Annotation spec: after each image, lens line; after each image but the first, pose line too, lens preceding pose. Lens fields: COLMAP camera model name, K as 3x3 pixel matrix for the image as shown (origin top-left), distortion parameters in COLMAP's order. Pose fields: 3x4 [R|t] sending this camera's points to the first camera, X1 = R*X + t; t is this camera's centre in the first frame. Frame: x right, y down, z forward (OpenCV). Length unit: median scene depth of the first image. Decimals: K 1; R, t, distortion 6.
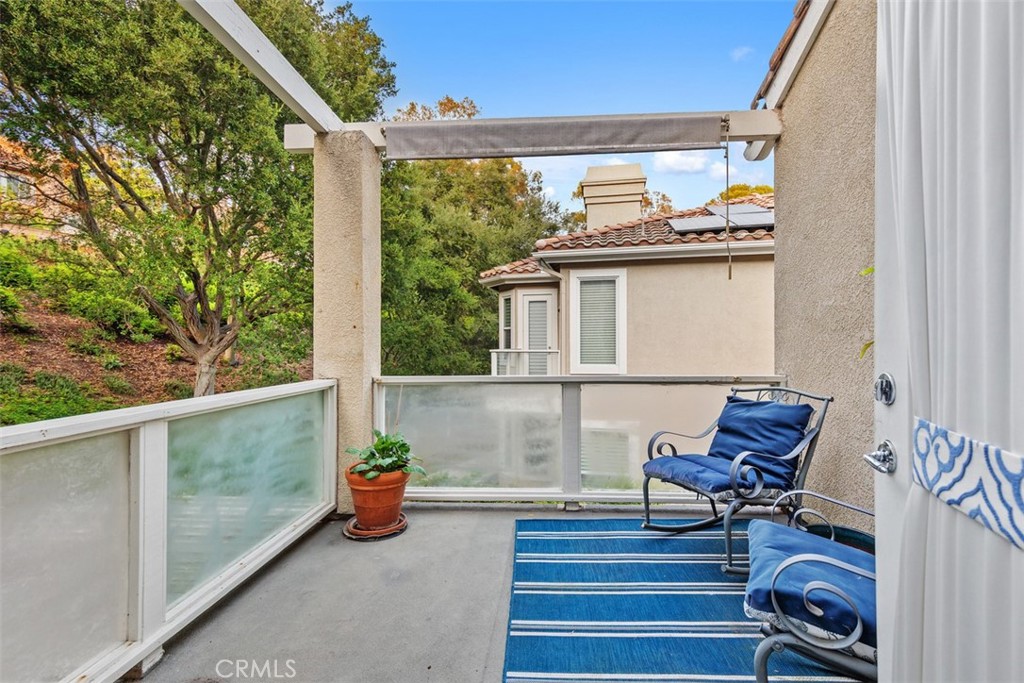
lens RADIAL K [[465.0, 0, 510.1], [0, 465.0, 342.3], [0, 0, 1]] dist [0.013692, -0.001329]
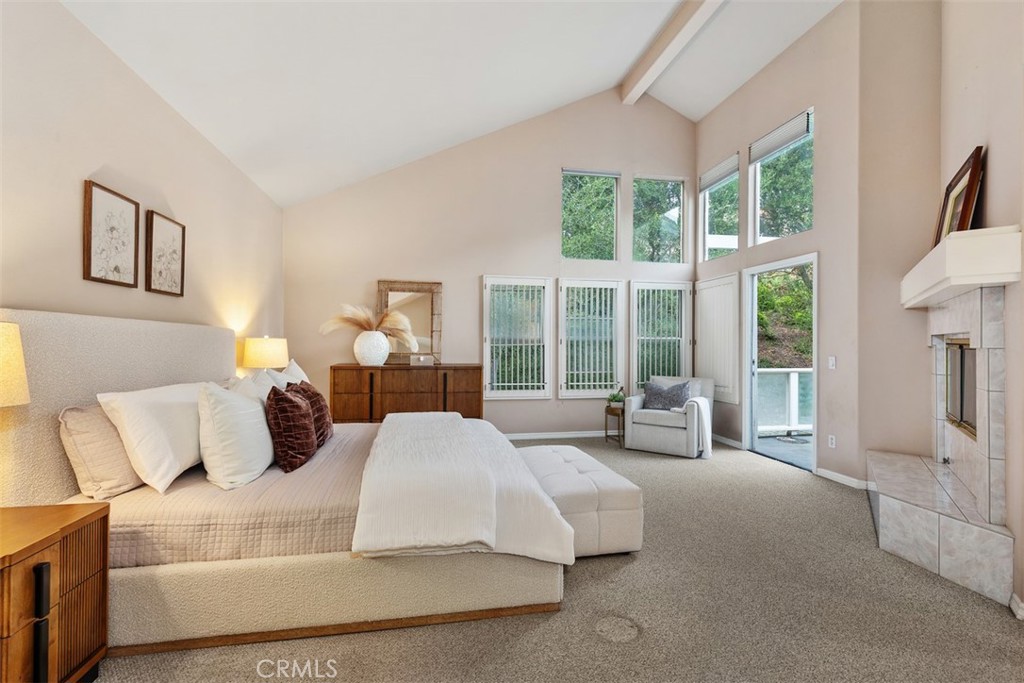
lens RADIAL K [[465.0, 0, 511.2], [0, 465.0, 342.9], [0, 0, 1]] dist [0.013692, -0.001329]
pose [[0.256866, 0.001005, -0.966446, 0.544718], [-0.000245, 0.999999, 0.000975, -0.016412], [0.966447, -0.000013, 0.256866, -0.516164]]
